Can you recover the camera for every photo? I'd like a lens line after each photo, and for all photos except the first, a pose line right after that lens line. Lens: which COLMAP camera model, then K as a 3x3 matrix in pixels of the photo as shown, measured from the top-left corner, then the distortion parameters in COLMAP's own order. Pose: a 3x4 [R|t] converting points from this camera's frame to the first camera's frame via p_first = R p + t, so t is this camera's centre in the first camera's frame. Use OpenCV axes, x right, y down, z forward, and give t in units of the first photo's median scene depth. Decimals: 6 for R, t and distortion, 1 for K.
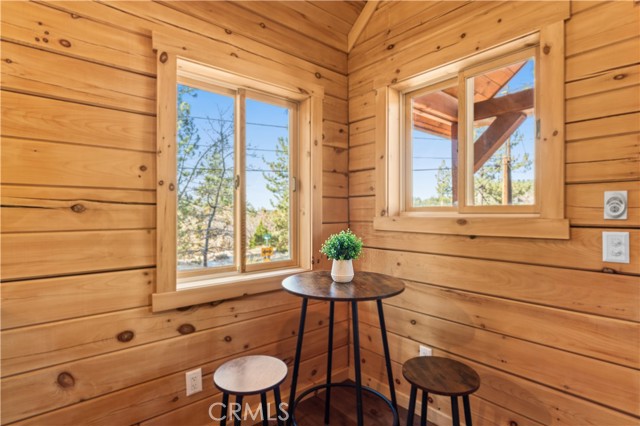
lens RADIAL K [[319.4, 0, 321.8], [0, 319.4, 214.7], [0, 0, 1]] dist [-0.001173, 0.000061]
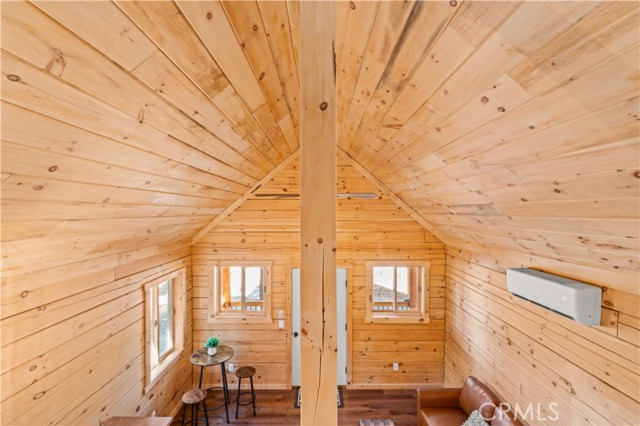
lens RADIAL K [[288.2, 0, 319.9], [0, 288.2, 213.3], [0, 0, 1]] dist [-0.003524, -0.000433]
pose [[0.646007, -0.003567, 0.763323, -1.375255], [0.000523, 0.999991, 0.004231, -1.153206], [-0.763331, -0.002335, 0.646003, -1.535082]]
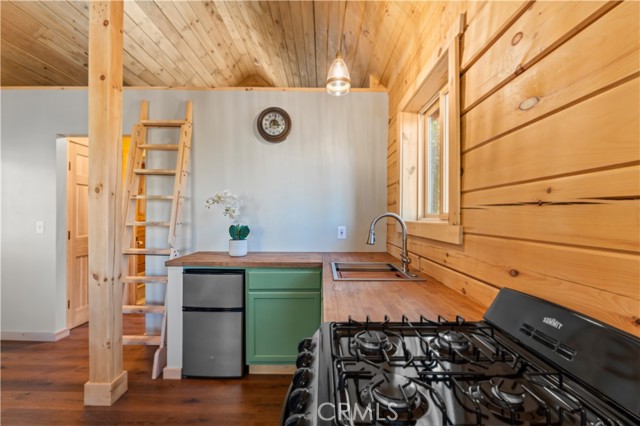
lens RADIAL K [[284.6, 0, 320.9], [0, 284.6, 217.2], [0, 0, 1]] dist [-0.003548, -0.000278]
pose [[-0.650630, 0.005305, -0.759376, -0.461260], [-0.004678, 0.999929, 0.010993, -0.003233], [0.759380, 0.010705, -0.650559, 0.528233]]
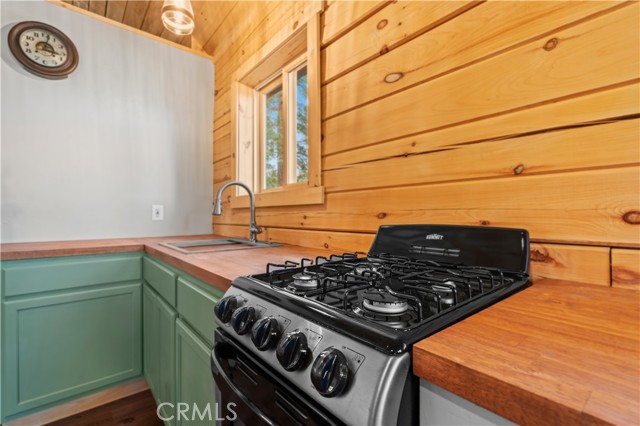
lens RADIAL K [[282.8, 0, 315.5], [0, 282.8, 213.9], [0, 0, 1]] dist [-0.002474, 0.000027]
pose [[-0.003348, -0.002713, -0.999991, -0.456890], [-0.003791, 0.999989, -0.002701, 0.122553], [0.999987, 0.003781, -0.003358, 0.271549]]
